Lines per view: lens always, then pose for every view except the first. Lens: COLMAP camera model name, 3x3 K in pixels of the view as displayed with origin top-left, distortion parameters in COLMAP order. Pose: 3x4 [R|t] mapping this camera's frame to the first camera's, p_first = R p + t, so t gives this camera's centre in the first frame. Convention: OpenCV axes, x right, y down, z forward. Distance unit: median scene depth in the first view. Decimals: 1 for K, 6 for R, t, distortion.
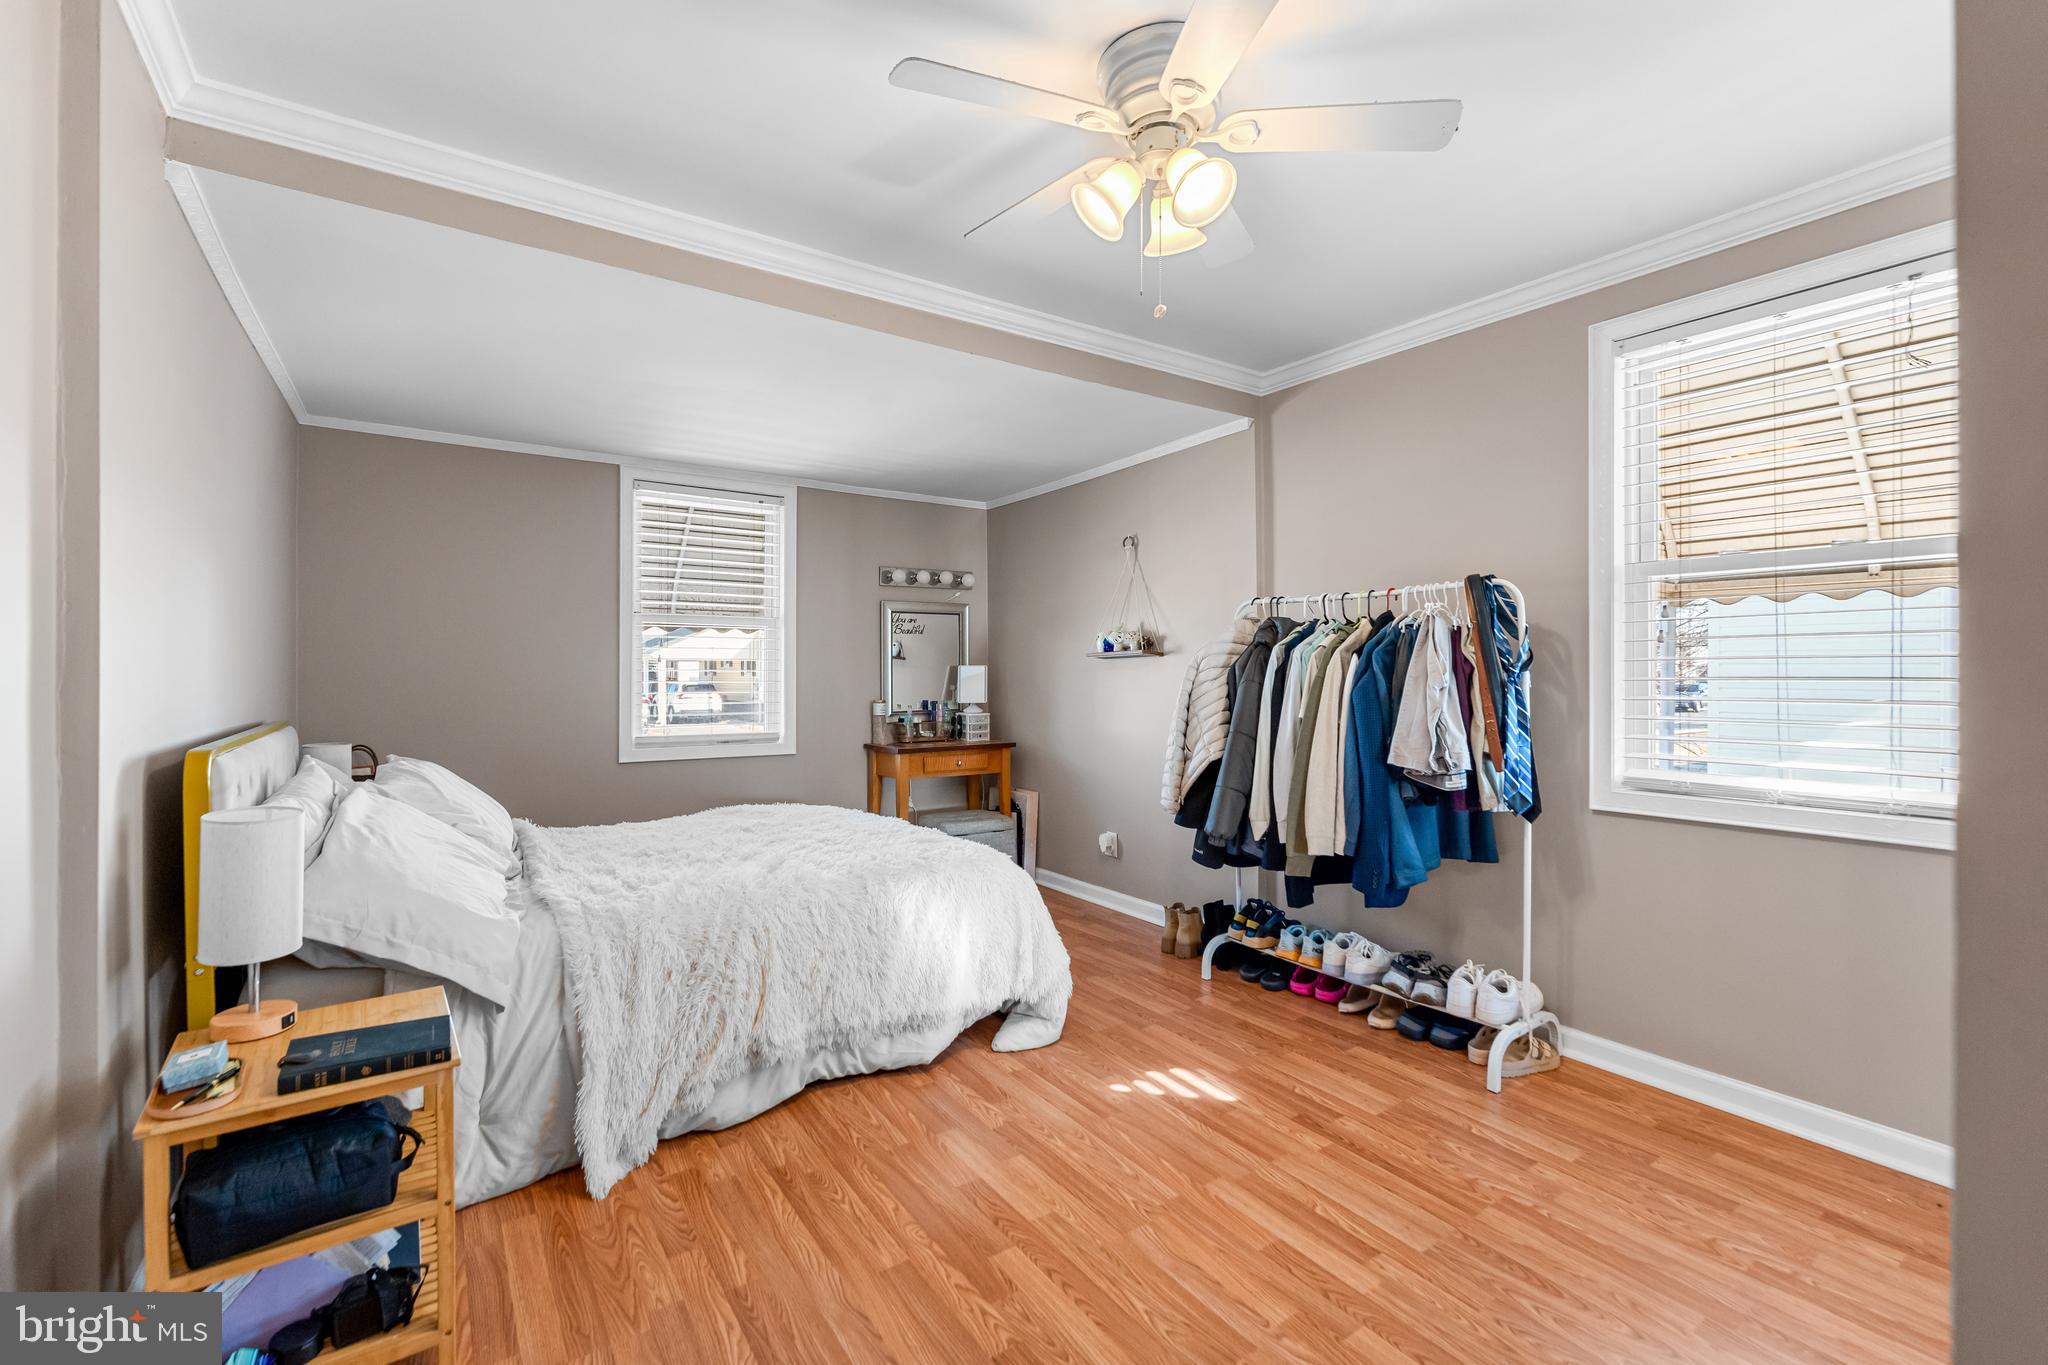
lens RADIAL K [[882.2, 0, 1023.1], [0, 882.2, 675.4], [0, 0, 1]] dist [-0.004126, 0.000972]
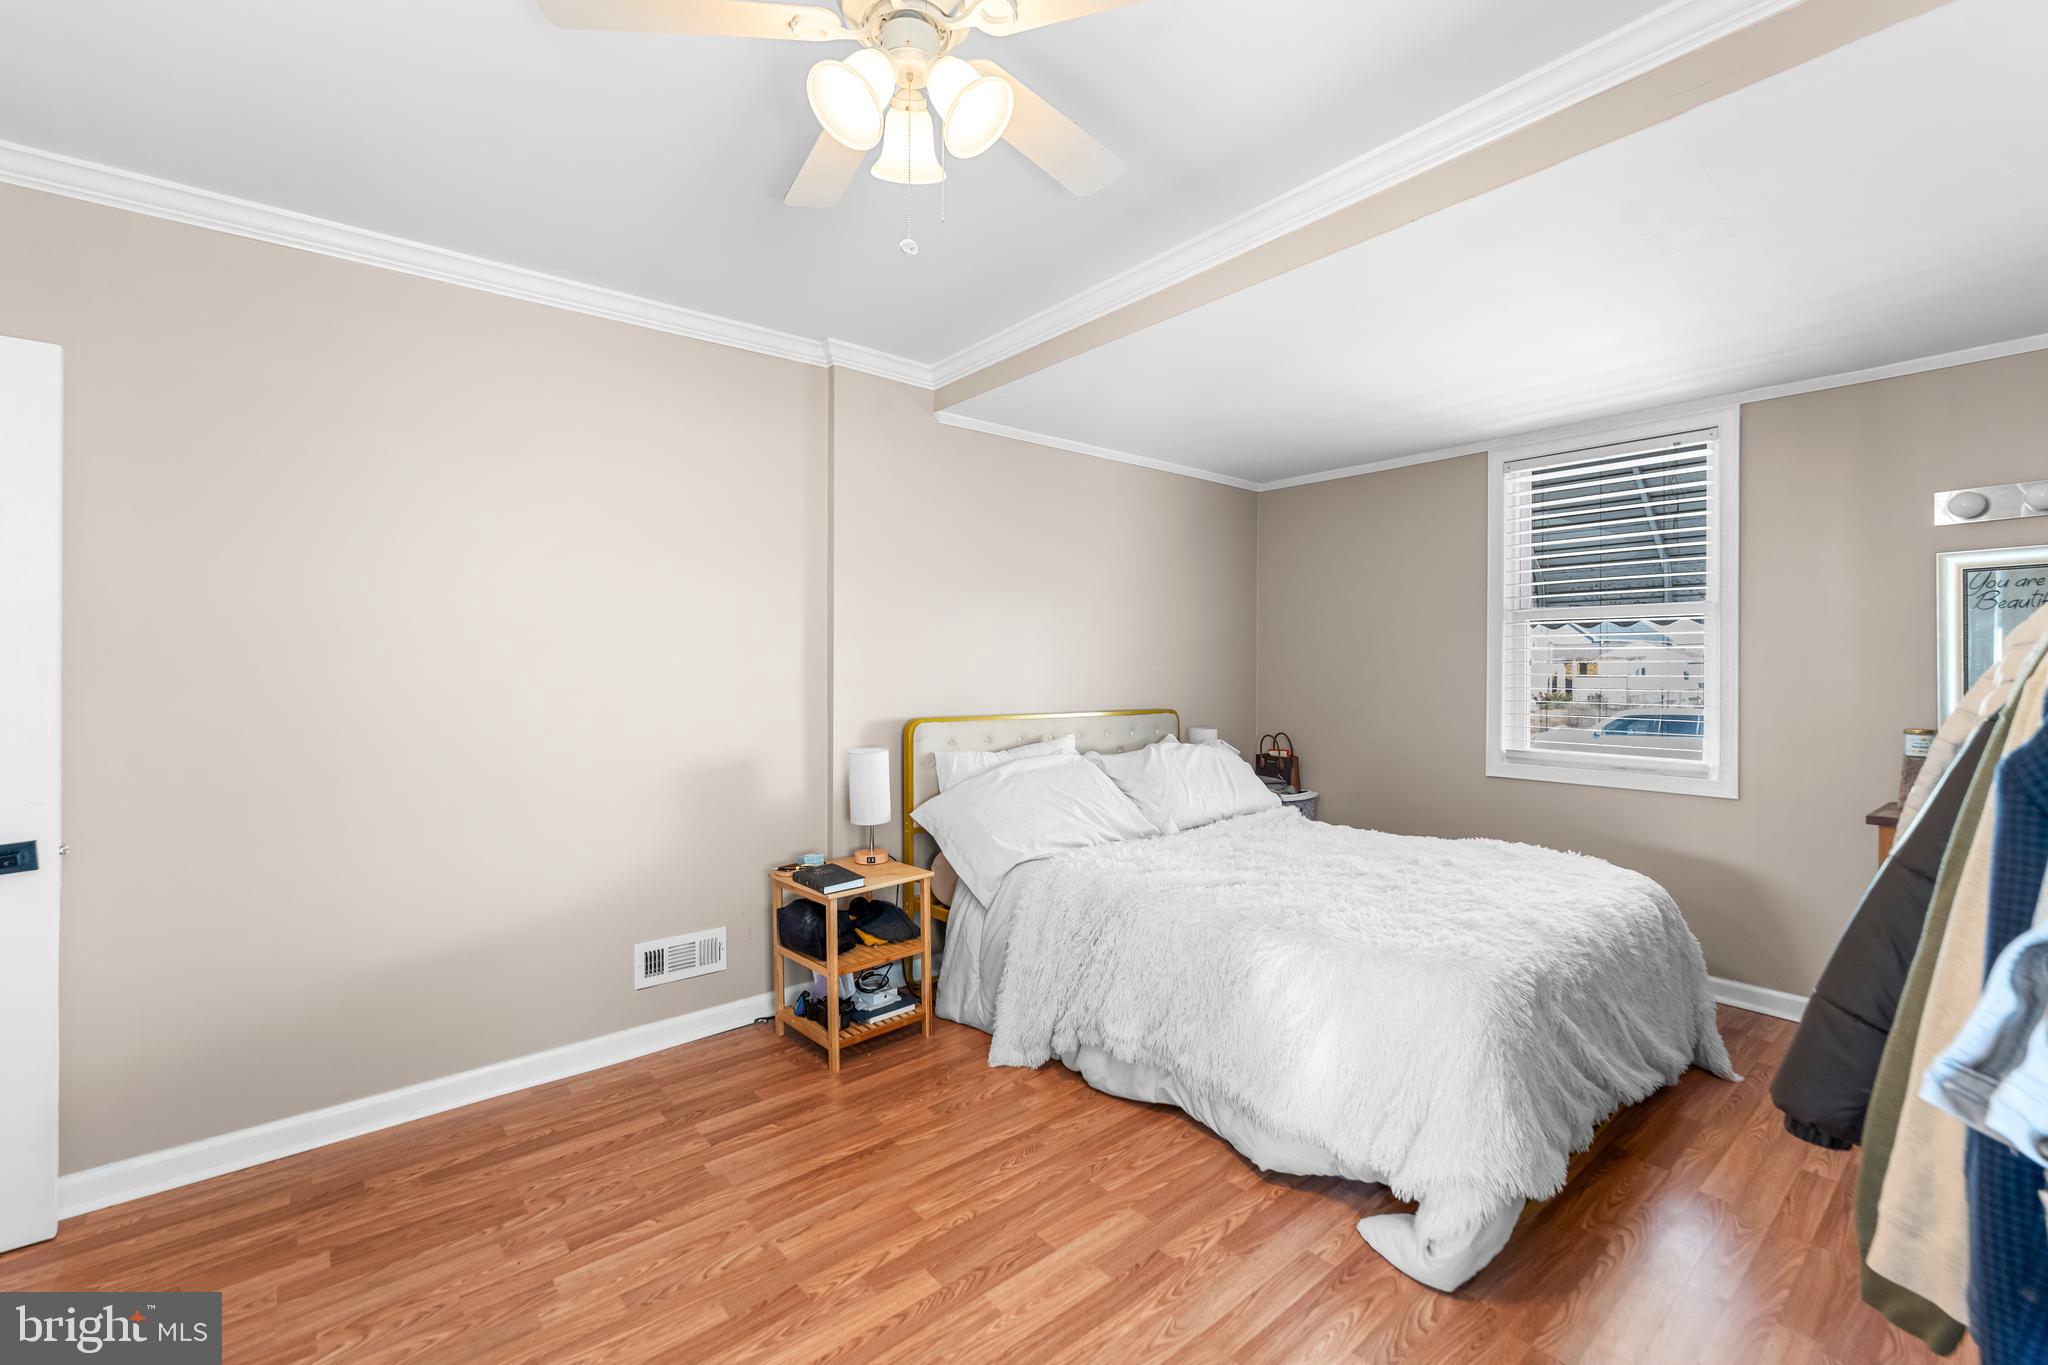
lens RADIAL K [[882.2, 0, 1022.3], [0, 882.2, 672.4], [0, 0, 1]] dist [-0.004126, 0.000972]
pose [[0.076310, 0.003183, -0.997079, 0.711190], [-0.003710, 0.999989, 0.002908, -0.016168], [0.997077, 0.003477, 0.076321, 0.758696]]
